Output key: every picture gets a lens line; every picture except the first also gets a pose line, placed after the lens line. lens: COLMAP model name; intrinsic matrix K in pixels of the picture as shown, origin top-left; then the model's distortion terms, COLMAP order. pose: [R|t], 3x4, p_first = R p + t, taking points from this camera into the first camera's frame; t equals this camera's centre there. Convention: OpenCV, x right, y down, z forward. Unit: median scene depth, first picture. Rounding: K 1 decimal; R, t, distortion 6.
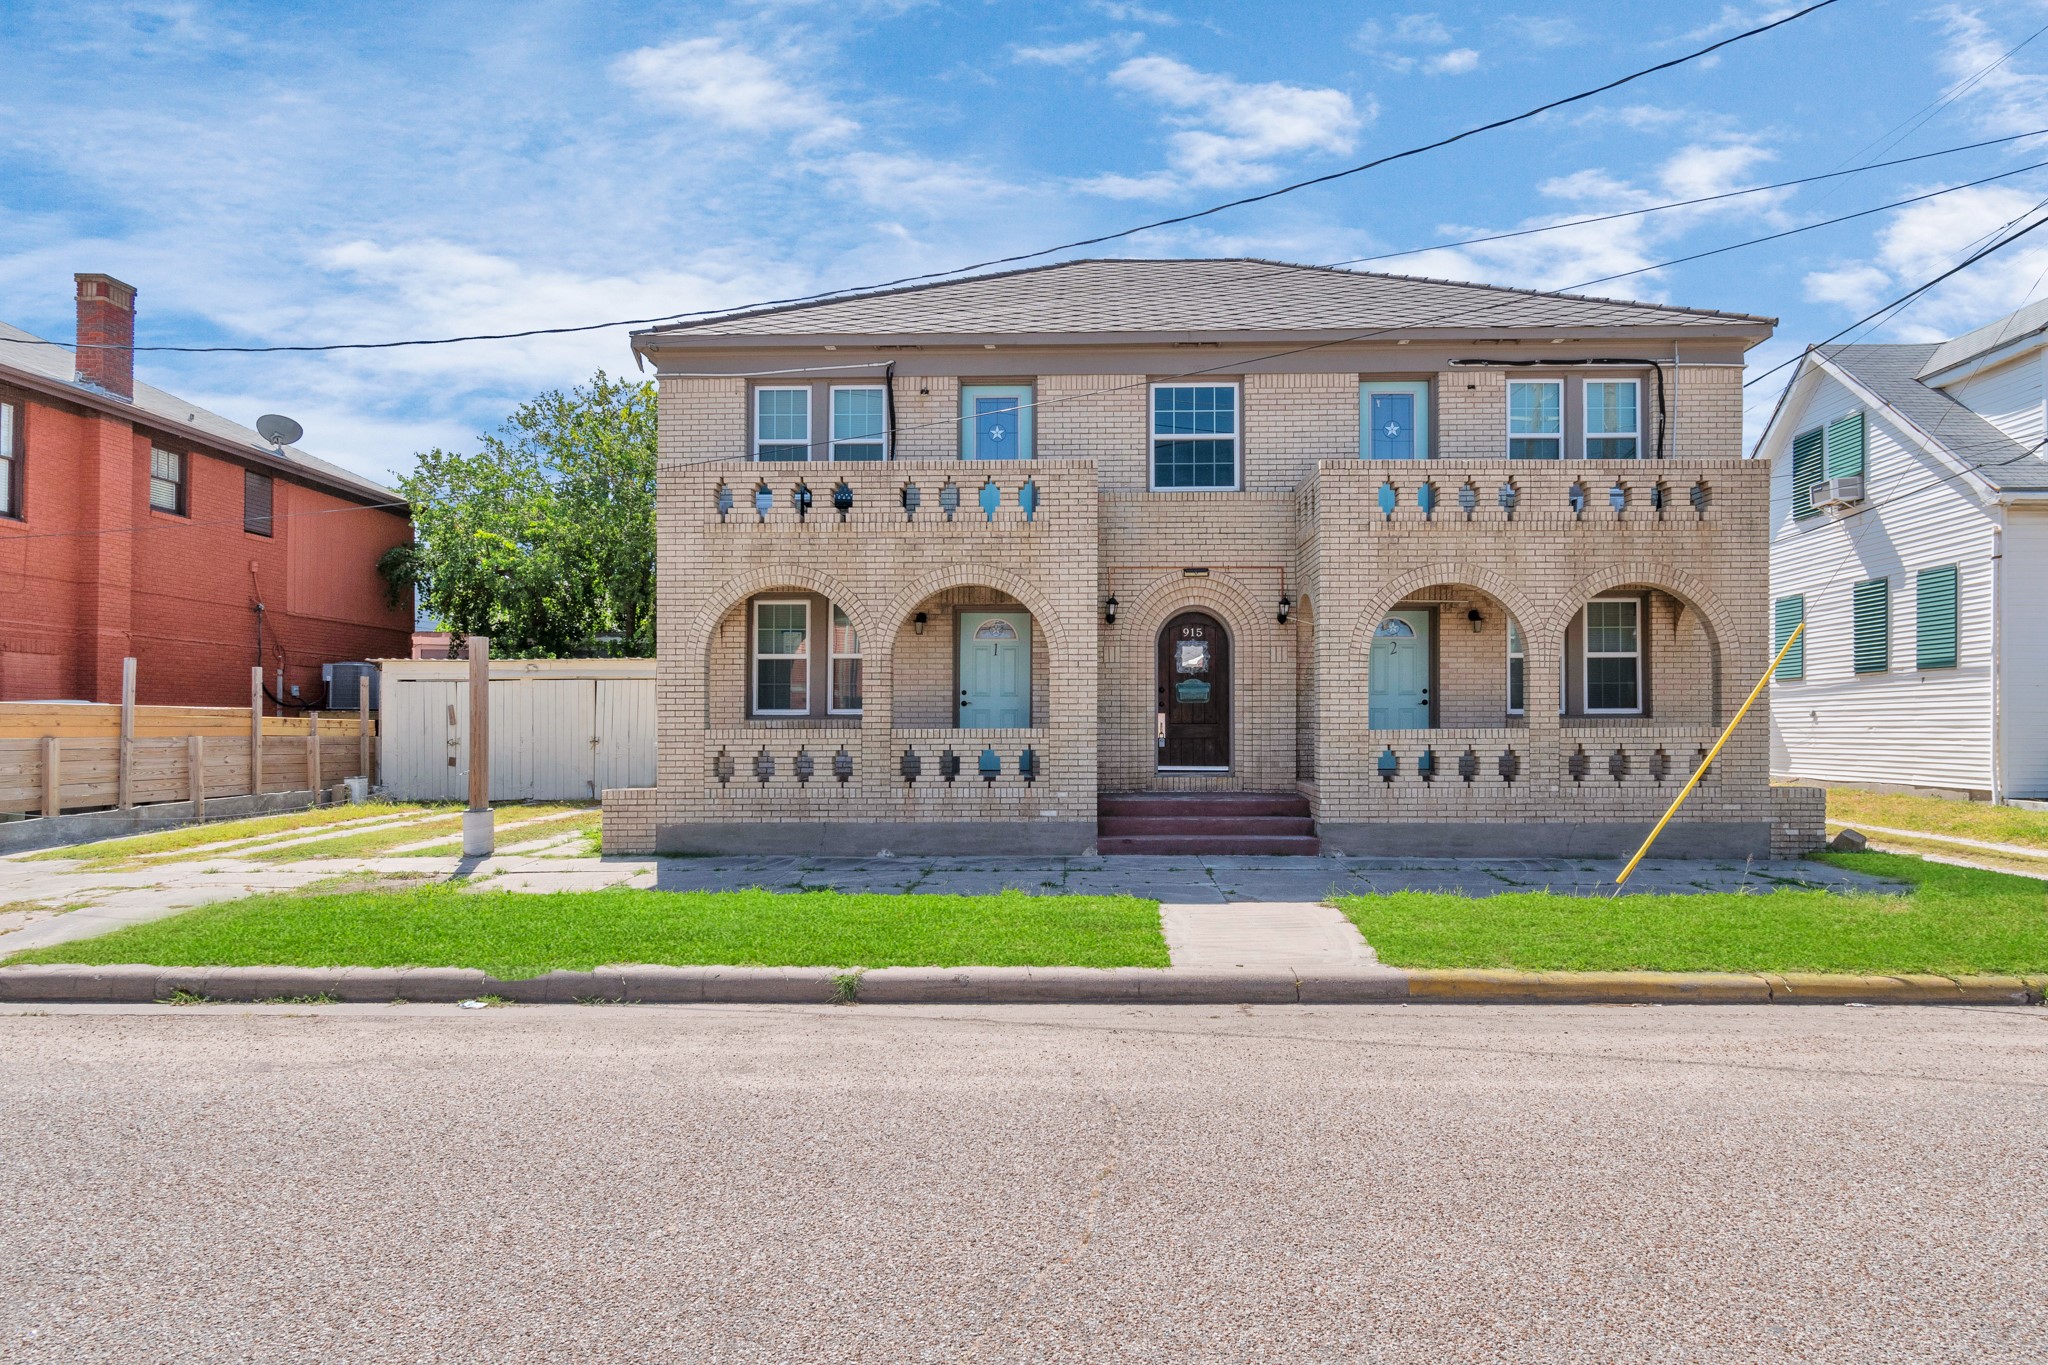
lens RADIAL K [[994.9, 0, 1024.0], [0, 994.9, 682.5], [0, 0, 1]] dist [0.002960, 0.000882]
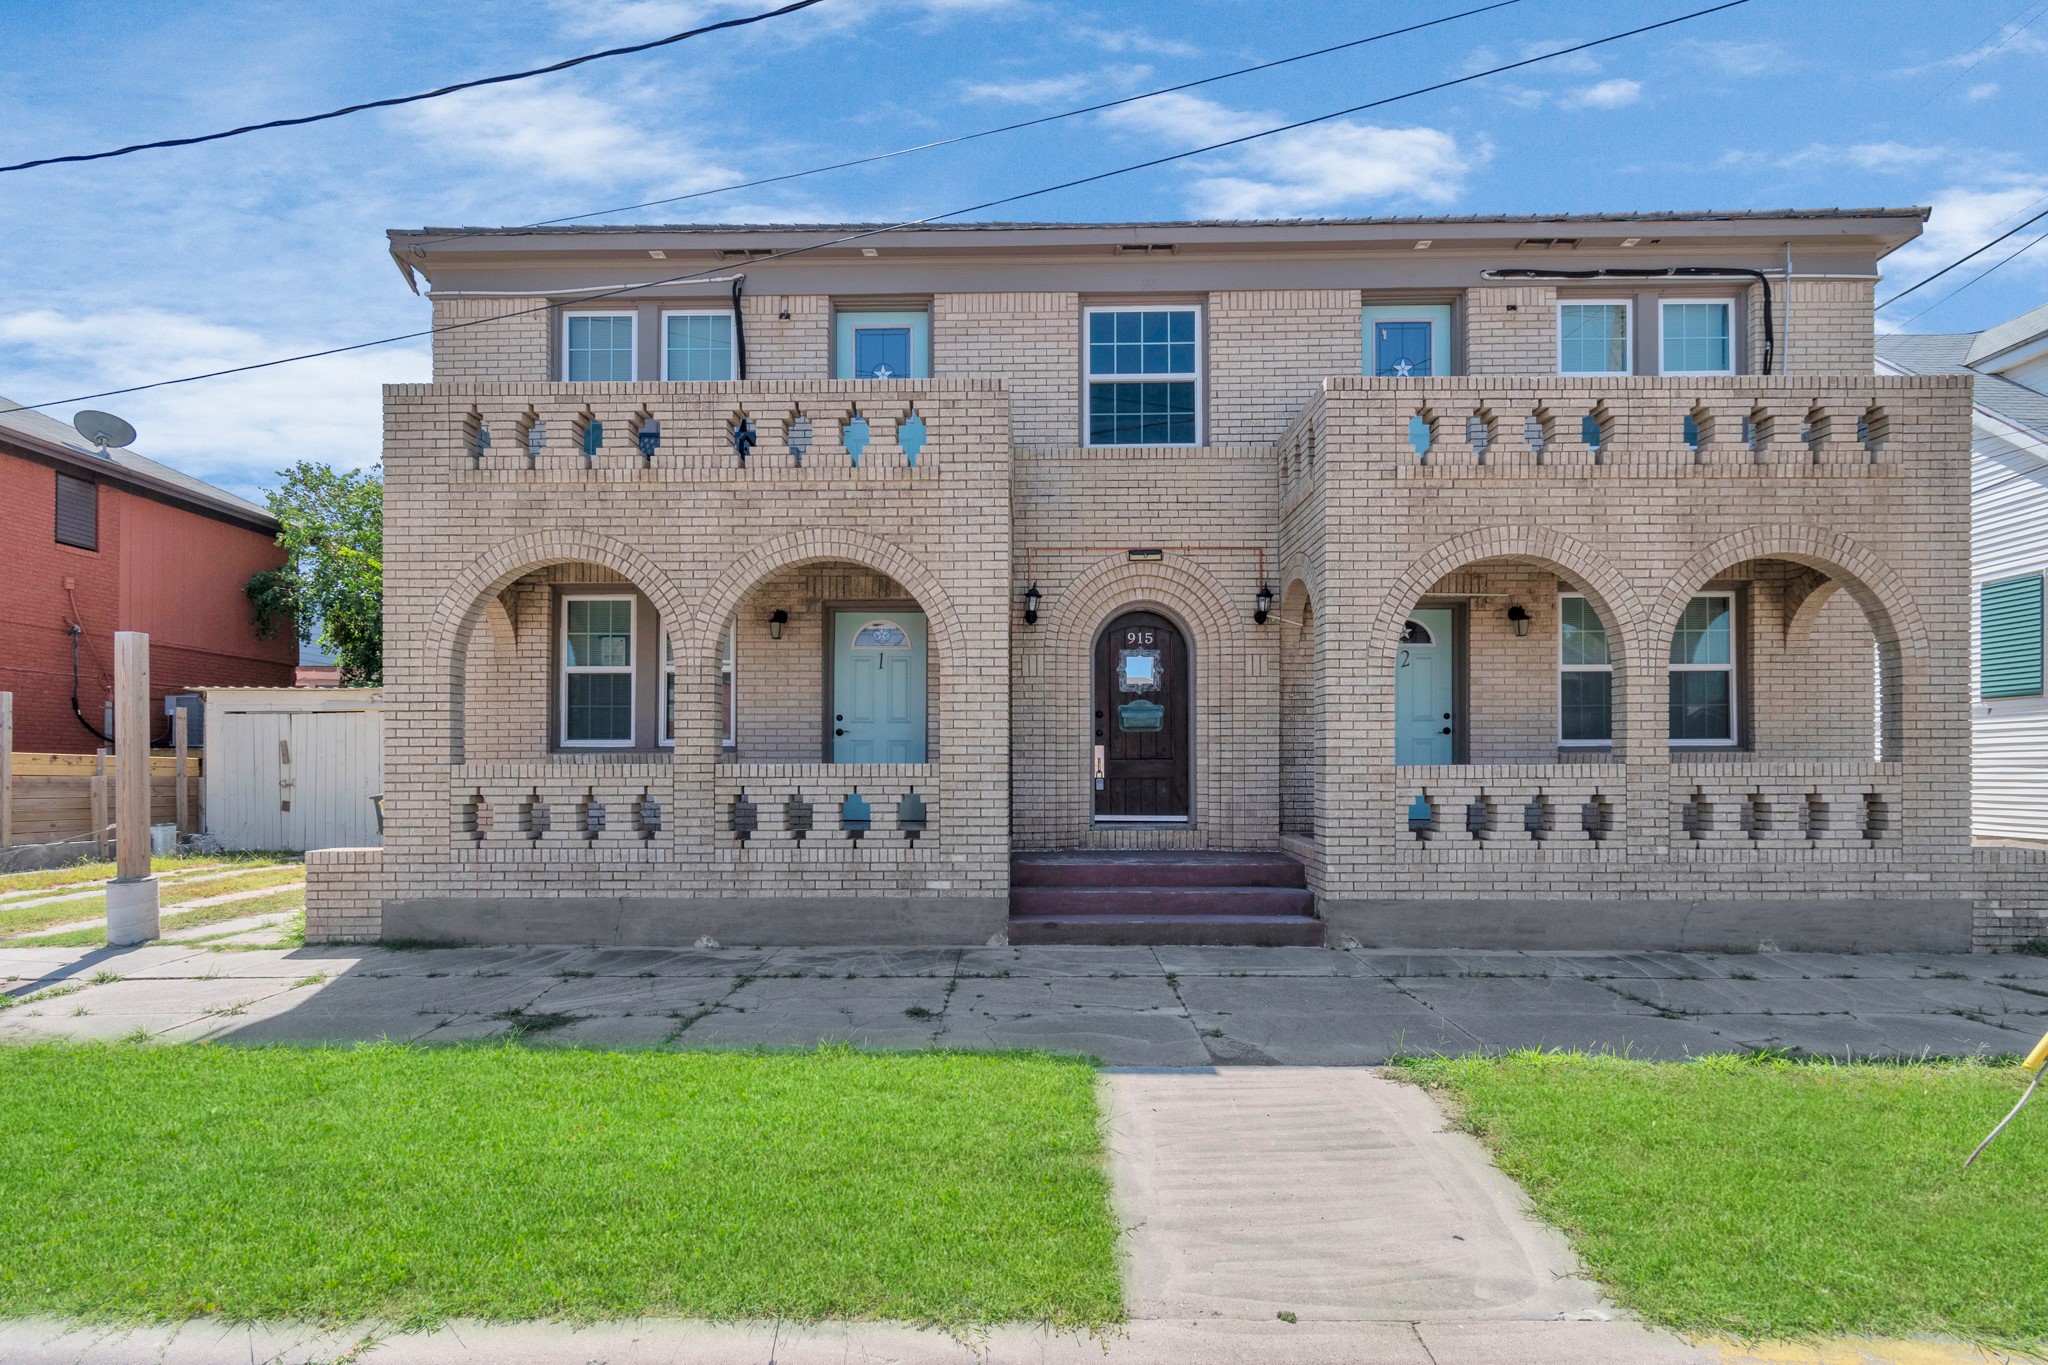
lens RADIAL K [[866.2, 0, 1001.9], [0, 866.2, 708.2], [0, 0, 1]] dist [0.000078, 0.000011]
pose [[0.999656, 0.003119, 0.026033, 0.032943], [-0.002372, 0.999586, -0.028676, 0.015279], [-0.026112, 0.028605, 0.999250, 0.240491]]
